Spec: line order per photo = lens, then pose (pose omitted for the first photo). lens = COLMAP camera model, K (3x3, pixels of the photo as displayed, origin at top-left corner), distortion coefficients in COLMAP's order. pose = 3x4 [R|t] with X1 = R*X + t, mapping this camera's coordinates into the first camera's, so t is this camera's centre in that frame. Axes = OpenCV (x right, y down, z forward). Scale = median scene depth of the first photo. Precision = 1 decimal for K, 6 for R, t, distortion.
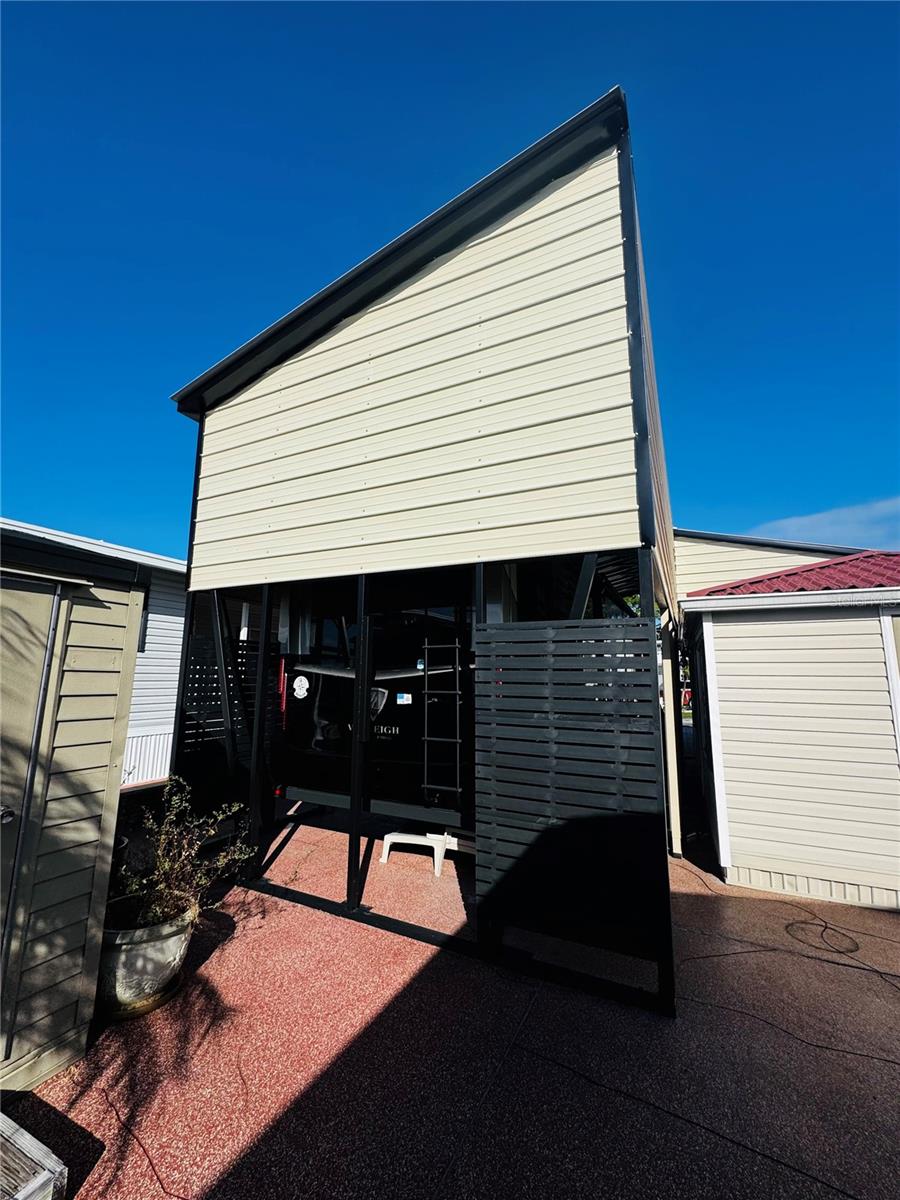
lens RADIAL K [[481.5, 0, 449.9], [0, 481.5, 597.3], [0, 0, 1]] dist [-0.002898, 0.000546]
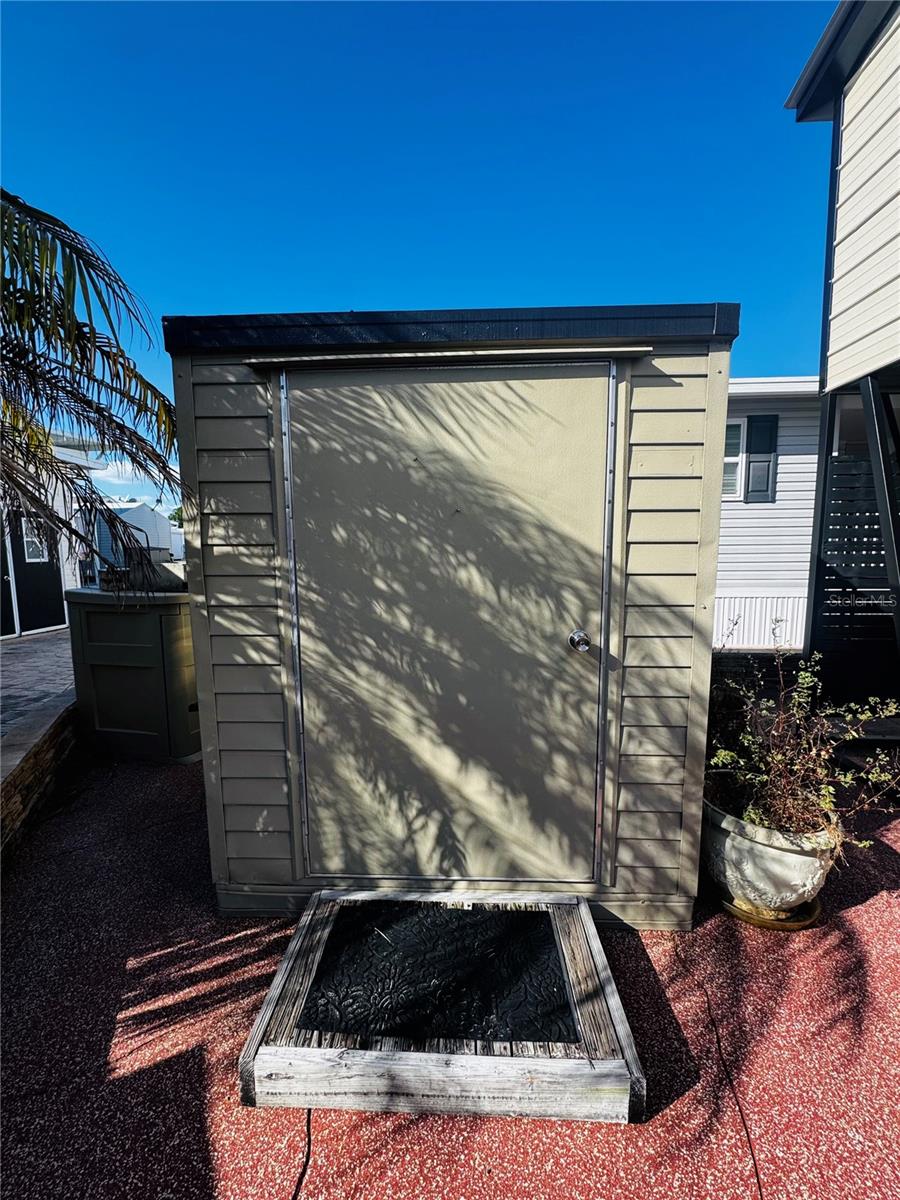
lens RADIAL K [[481.5, 0, 456.8], [0, 481.5, 606.3], [0, 0, 1]] dist [-0.002898, 0.000546]
pose [[0.390382, 0.086263, -0.916603, -0.158720], [0.162170, 0.973590, 0.160695, 0.158503], [0.906258, -0.211378, 0.366083, 0.360990]]
